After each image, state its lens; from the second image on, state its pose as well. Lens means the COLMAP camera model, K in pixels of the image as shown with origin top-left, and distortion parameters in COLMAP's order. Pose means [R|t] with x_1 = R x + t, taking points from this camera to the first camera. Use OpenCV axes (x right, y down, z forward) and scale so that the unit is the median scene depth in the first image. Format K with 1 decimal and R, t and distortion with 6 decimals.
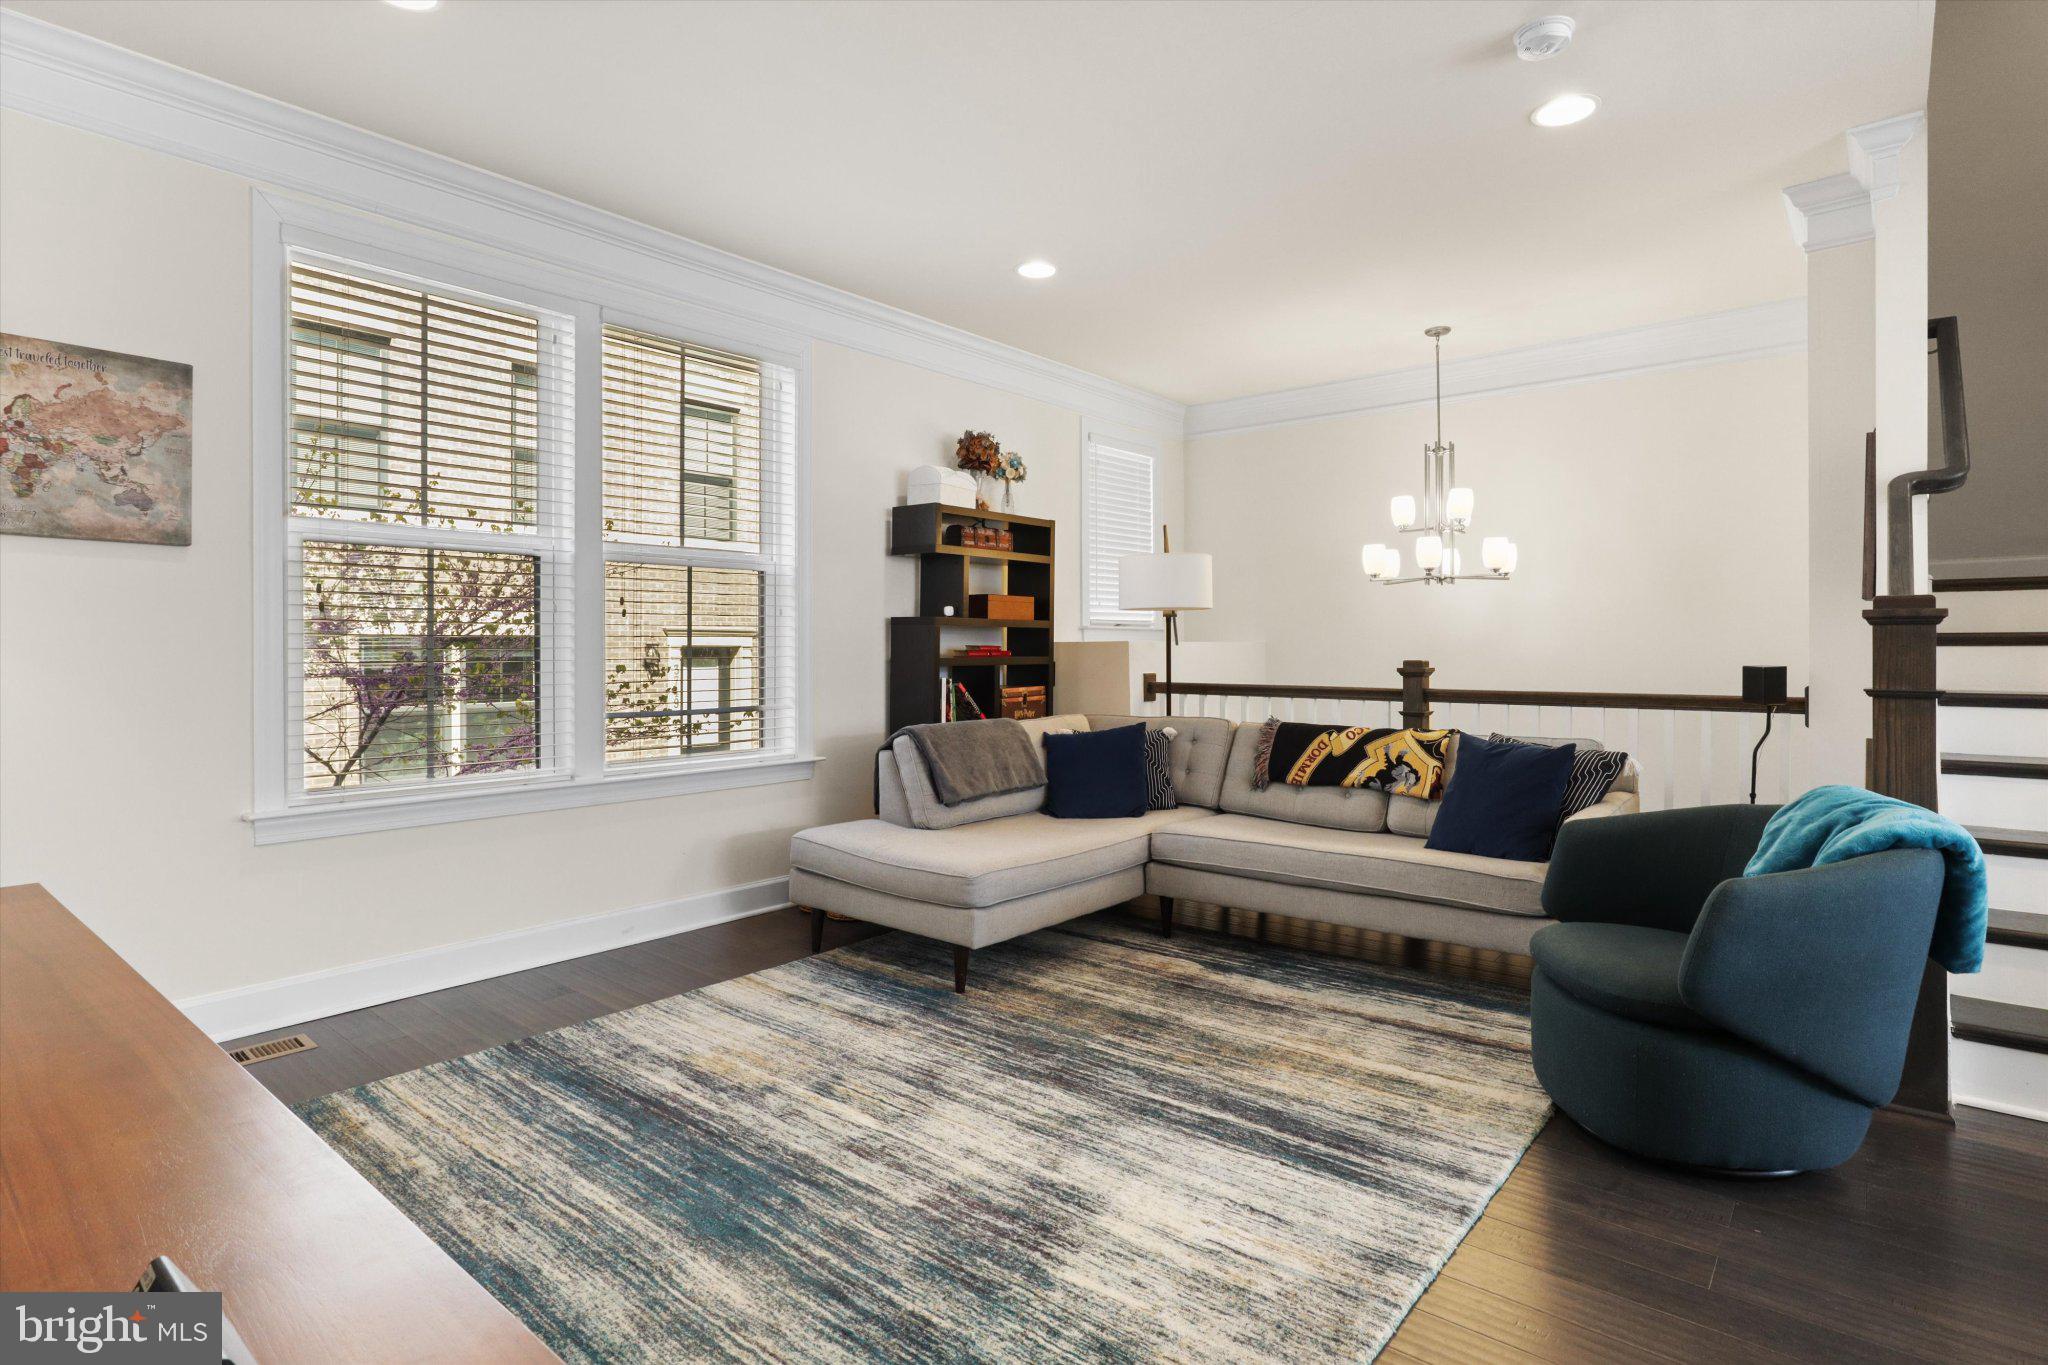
lens RADIAL K [[1028.4, 0, 1037.5], [0, 1028.4, 643.4], [0, 0, 1]] dist [-0.020718, 0.003916]
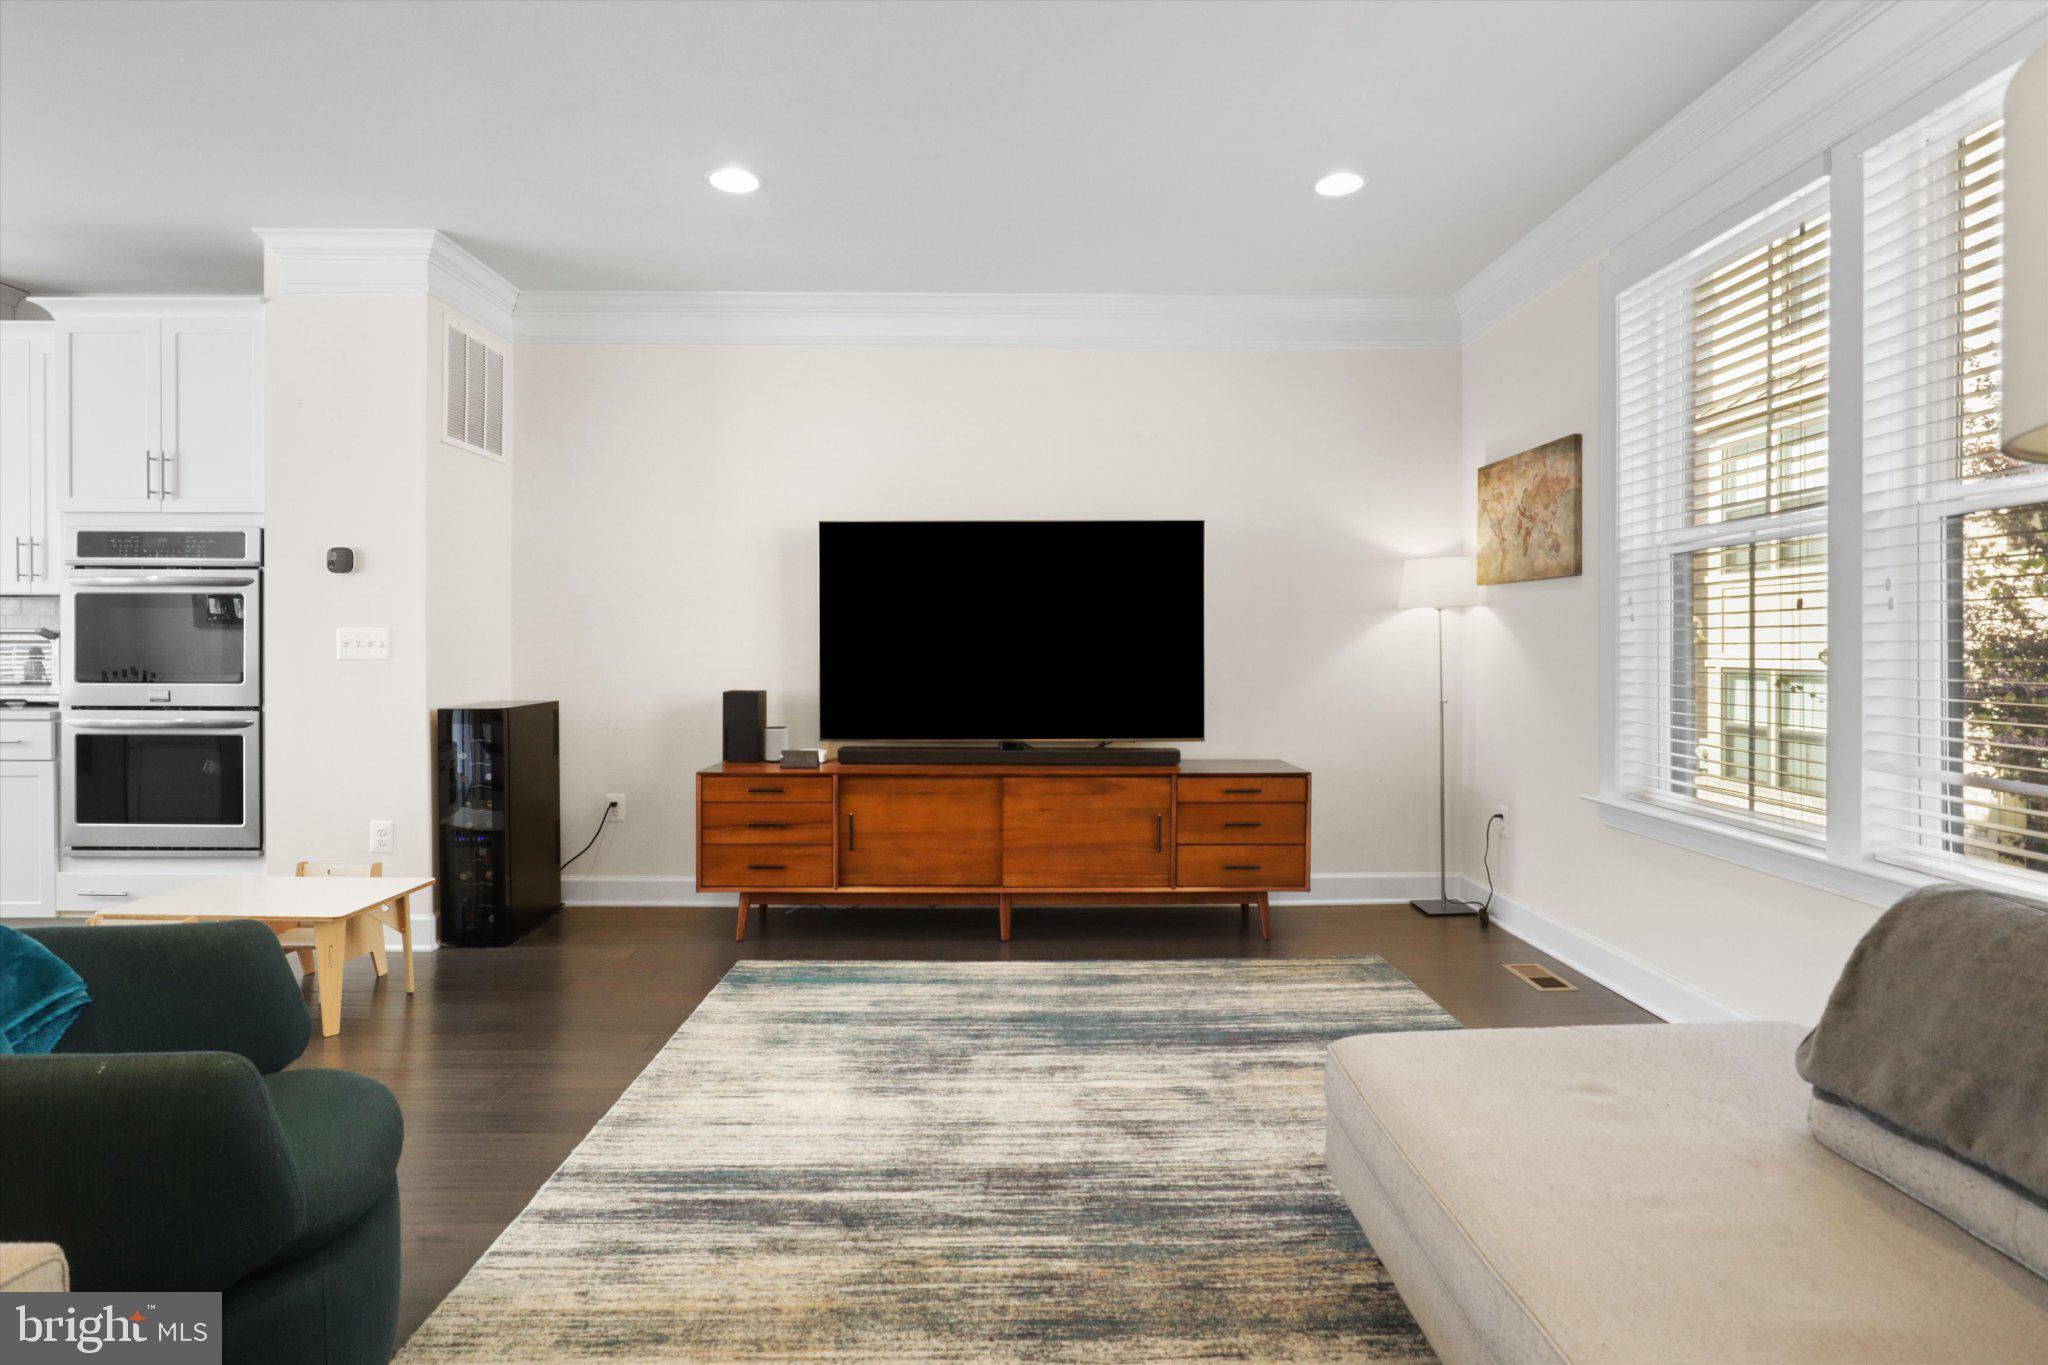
lens RADIAL K [[1028.4, 0, 1026.5], [0, 1028.4, 645.5], [0, 0, 1]] dist [-0.020718, 0.003916]
pose [[-0.760844, 0.001425, -0.648934, 0.537446], [0.003888, 0.999990, -0.002363, -0.008099], [0.648924, -0.004321, -0.760841, 1.559350]]
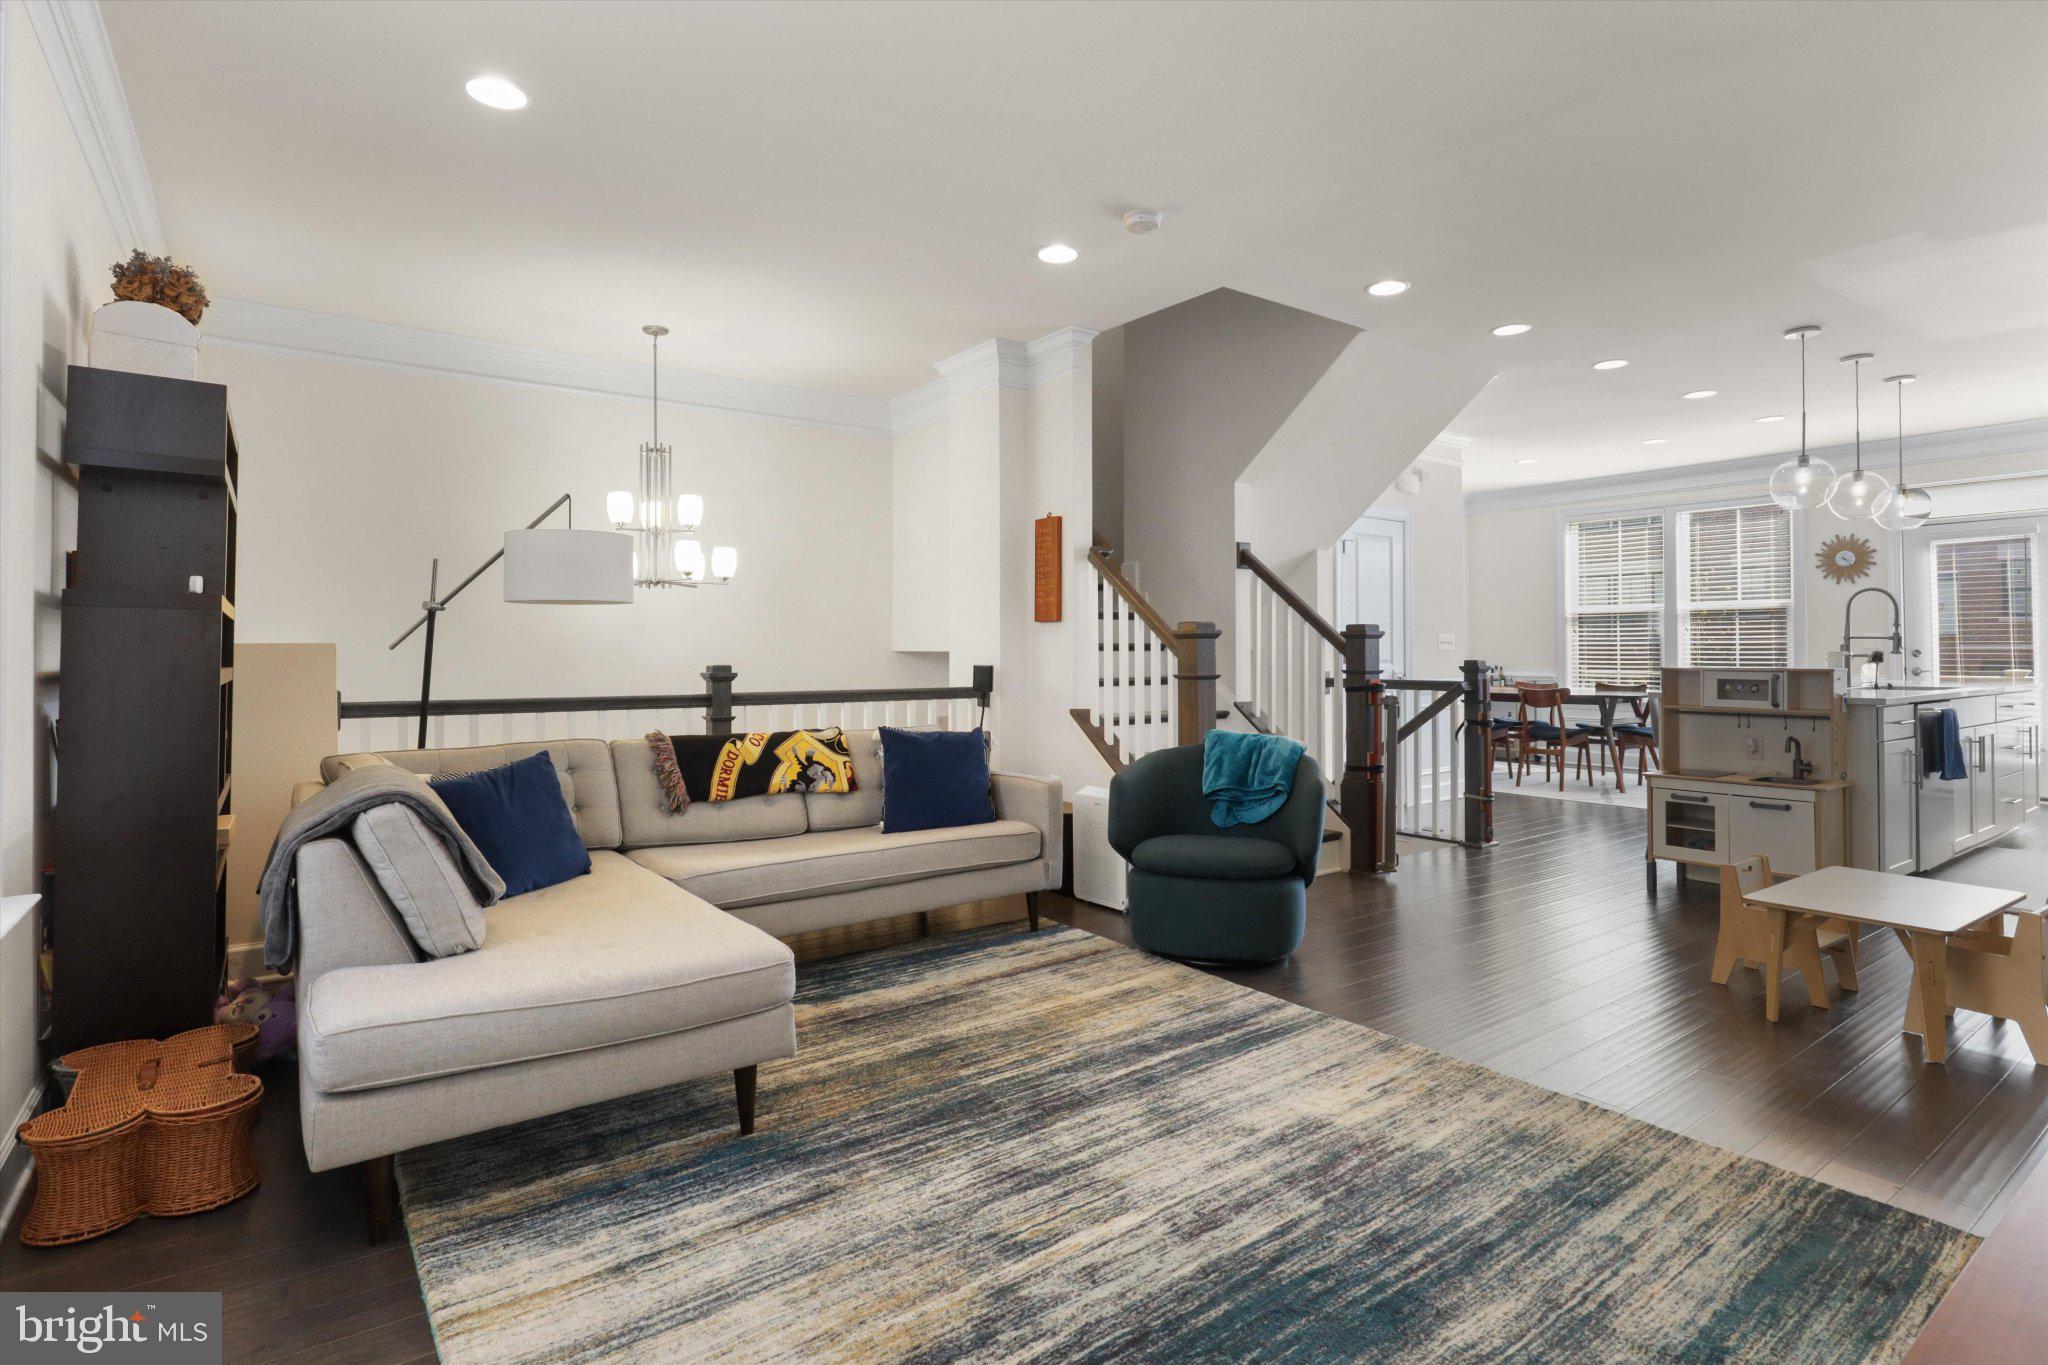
lens RADIAL K [[1028.4, 0, 1028.4], [0, 1028.4, 643.0], [0, 0, 1]] dist [-0.020718, 0.003916]
pose [[0.246714, 0.009694, 0.969040, -0.858381], [-0.000328, 0.999951, -0.009920, 0.007559], [-0.969088, 0.002130, 0.246705, 0.757227]]
